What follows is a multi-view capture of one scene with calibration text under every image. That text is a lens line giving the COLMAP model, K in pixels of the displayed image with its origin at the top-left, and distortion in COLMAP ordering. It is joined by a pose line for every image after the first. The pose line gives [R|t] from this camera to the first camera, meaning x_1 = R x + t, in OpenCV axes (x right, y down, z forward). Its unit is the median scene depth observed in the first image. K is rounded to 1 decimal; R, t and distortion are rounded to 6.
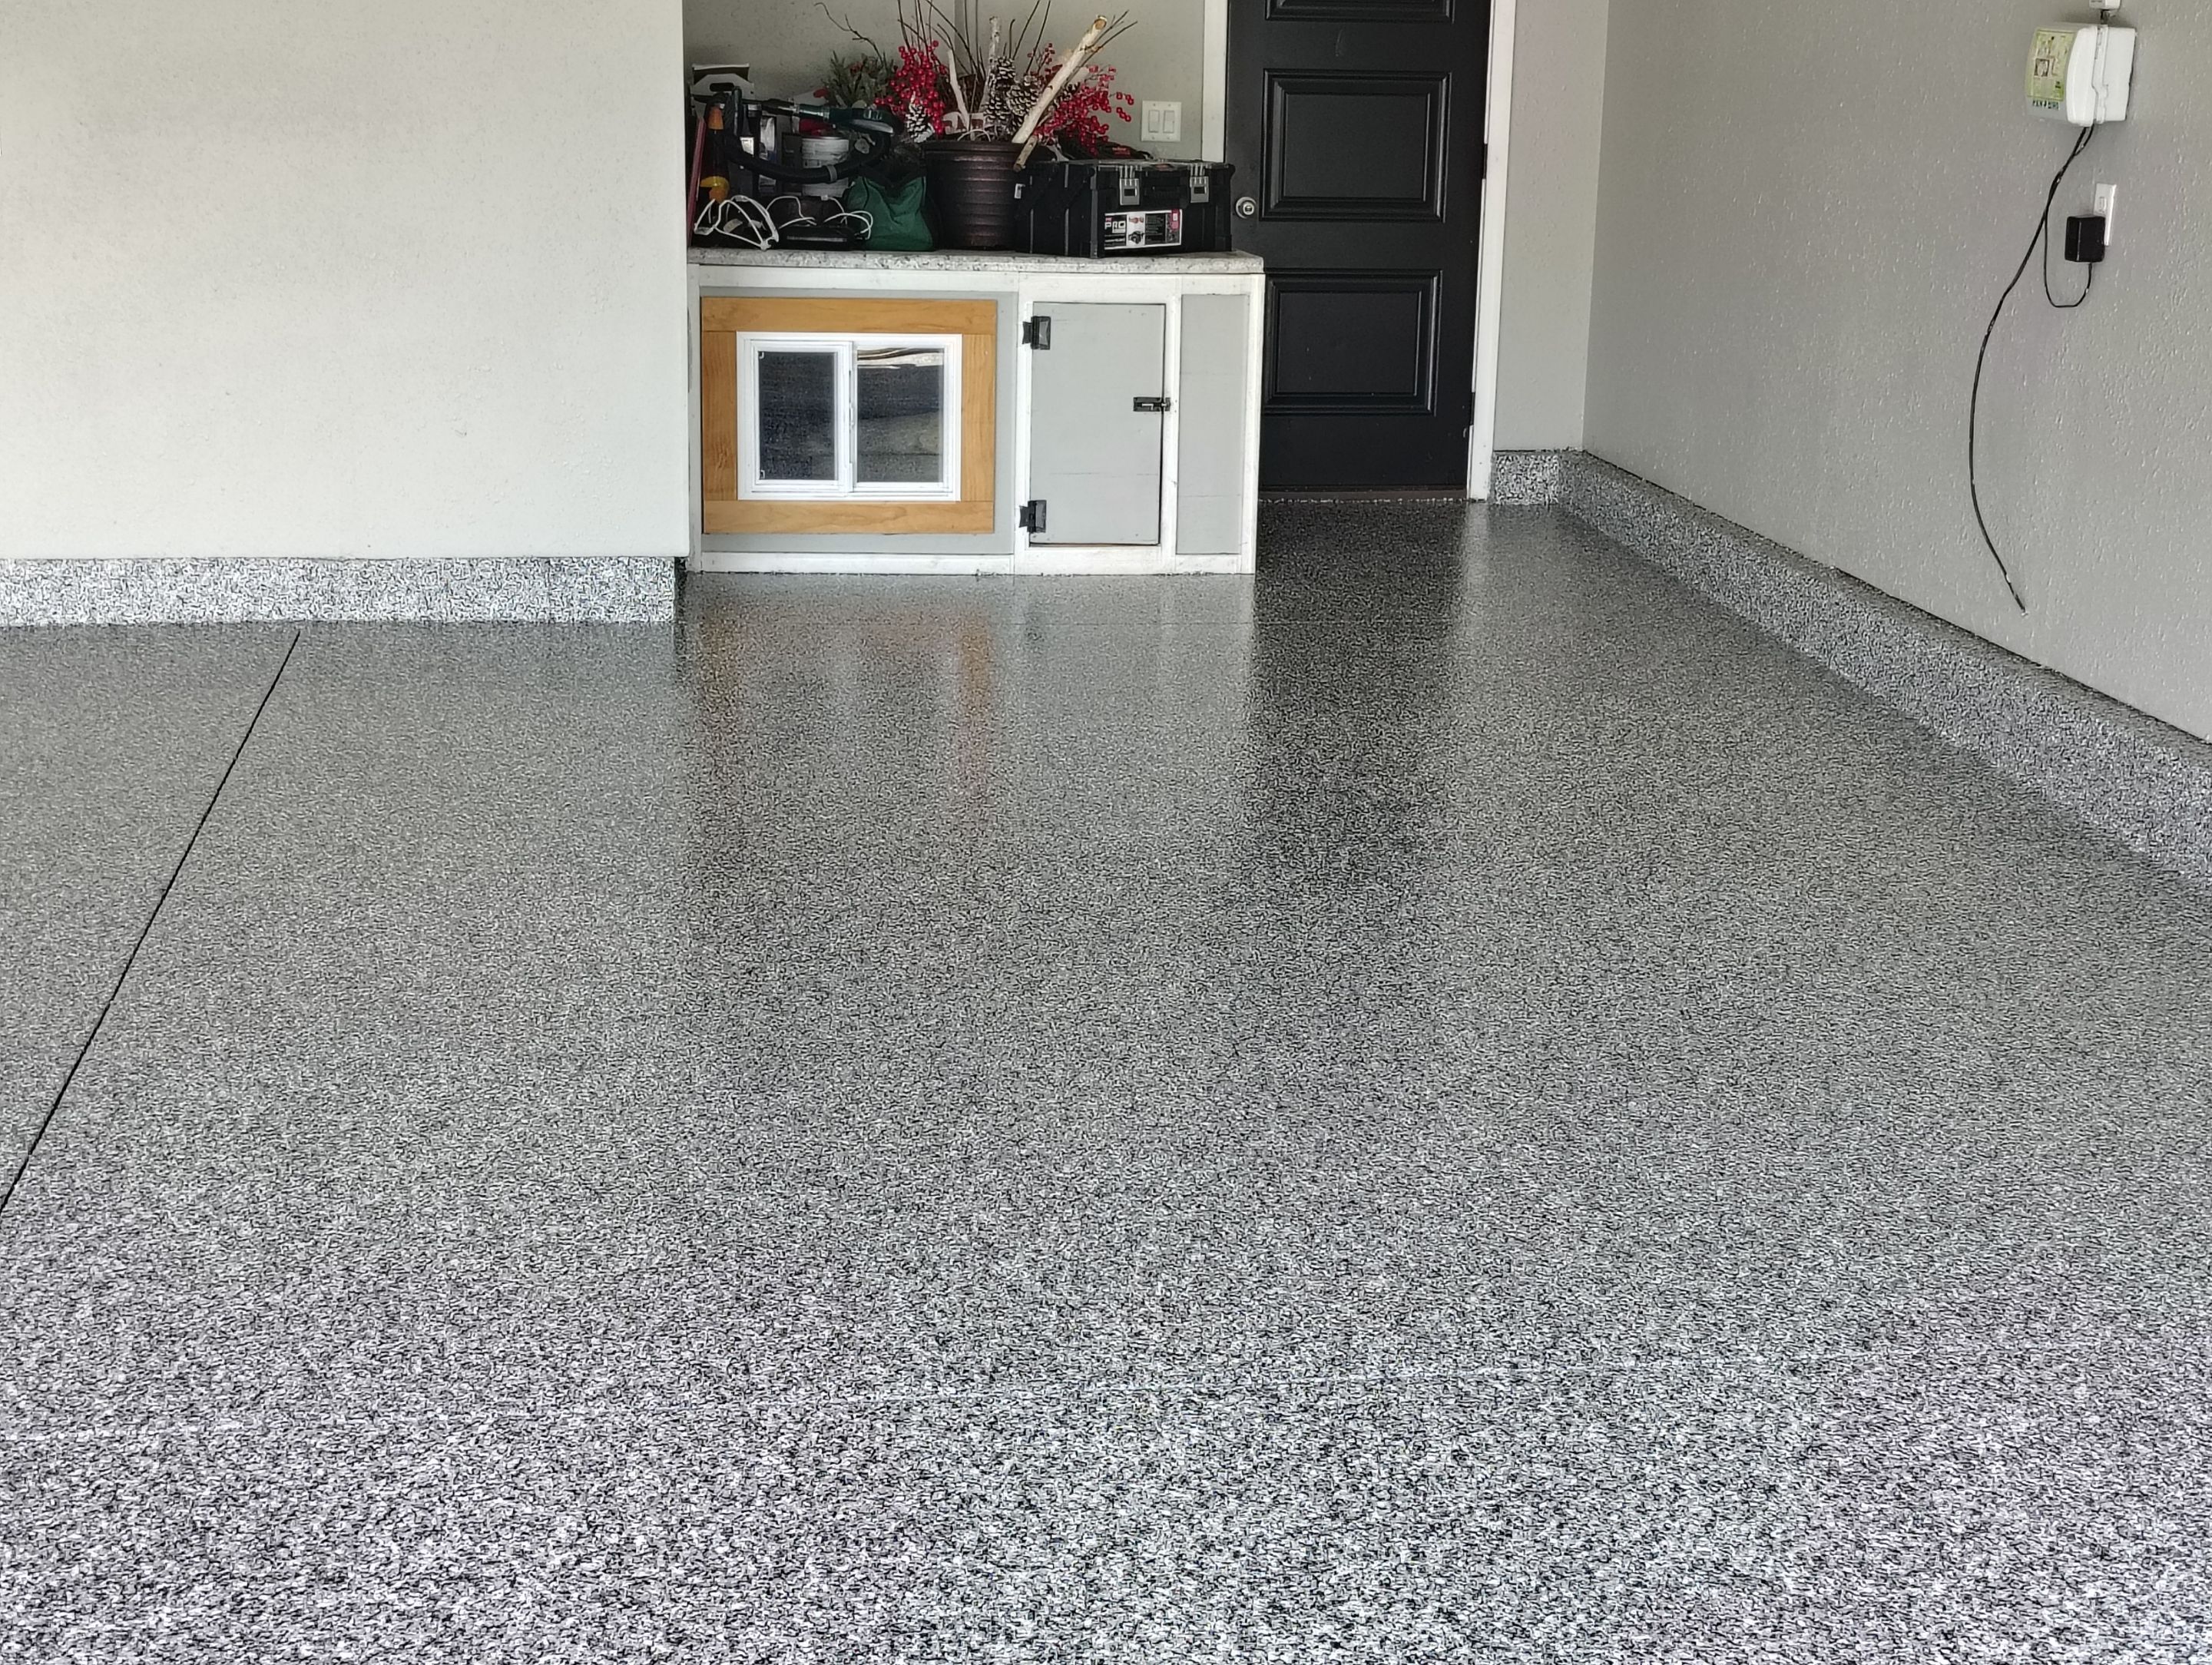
lens RADIAL K [[3112.3, 0, 1139.9], [0, 3112.3, 818.0], [0, 0, 1]] dist [0.015066, 0.000000]
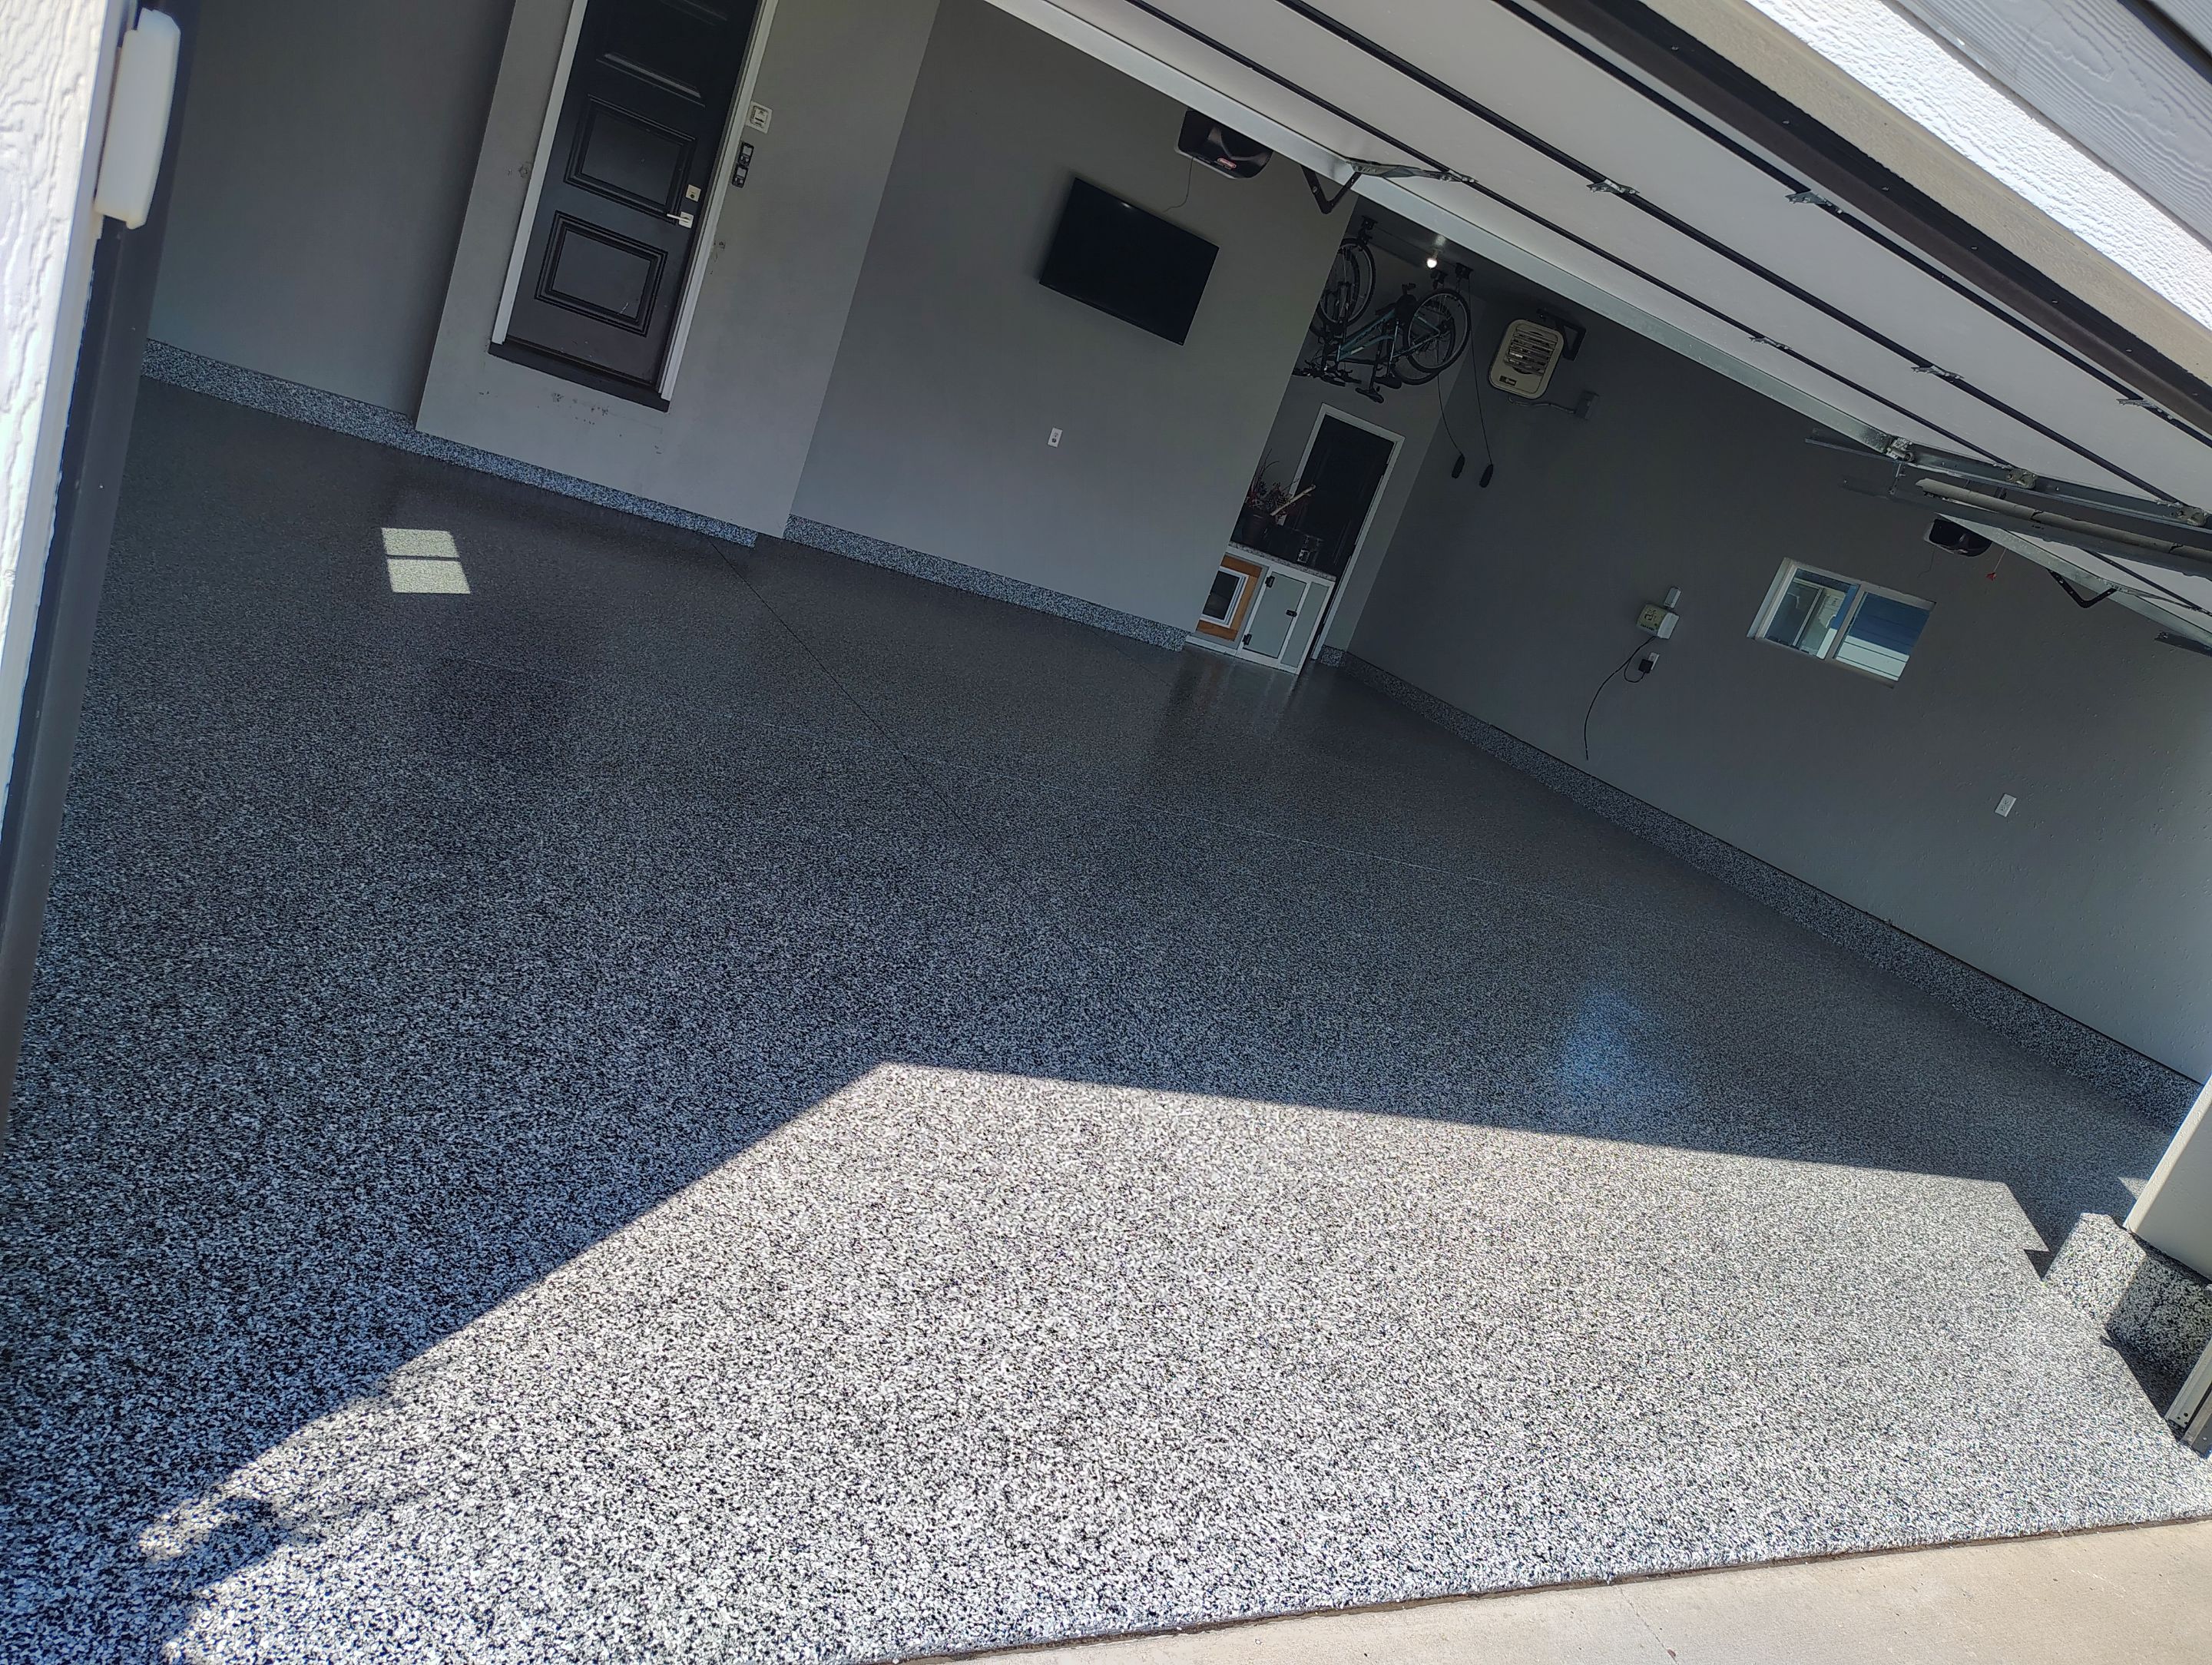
lens RADIAL K [[1531.1, 0, 1102.7], [0, 1531.1, 833.6], [0, 0, 1]] dist [0.036436, -0.041103]
pose [[0.902549, 0.210692, 0.375518, -0.683955], [-0.236622, 0.971312, 0.023743, 0.083851], [-0.359742, -0.110285, 0.926511, -0.341890]]
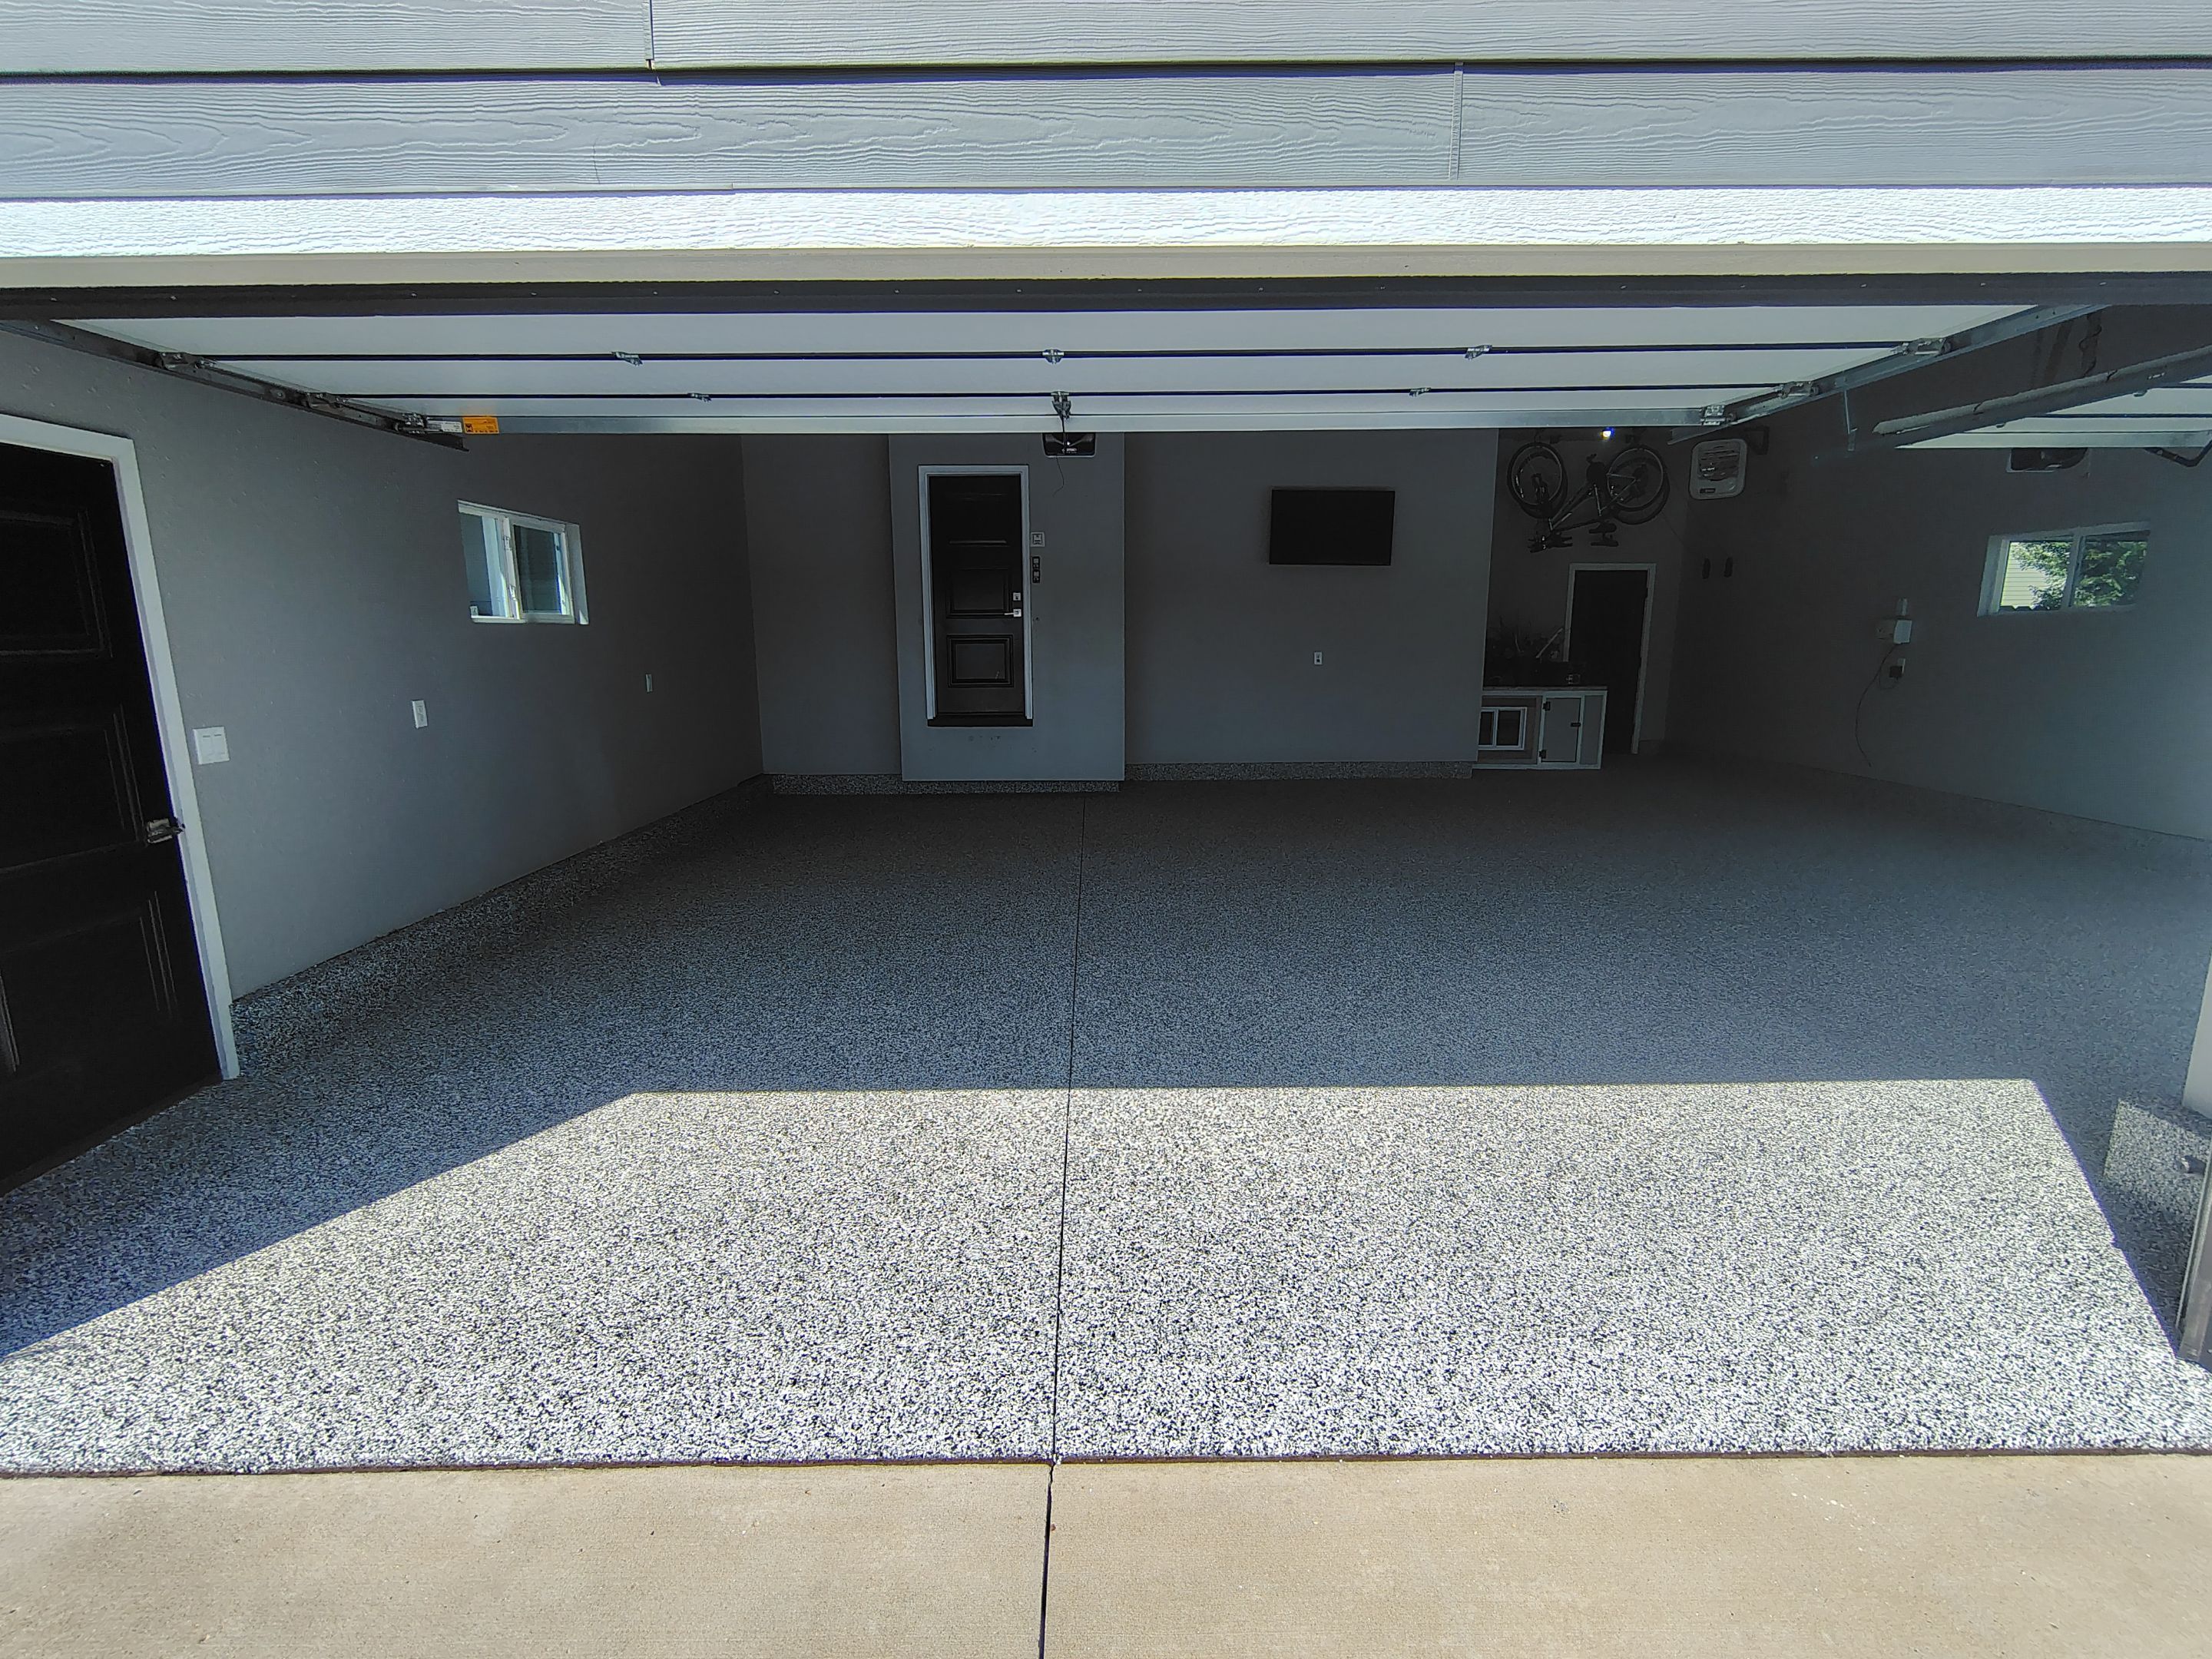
lens RADIAL K [[1043.1, 0, 1104.0], [0, 1043.1, 836.7], [0, 0, 1]] dist [-0.011409, 0.006166]
pose [[0.988928, 0.002205, -0.148381, -0.384201], [-0.011074, 0.998198, -0.058971, 0.087368], [0.147984, 0.059961, 0.987170, -0.344403]]
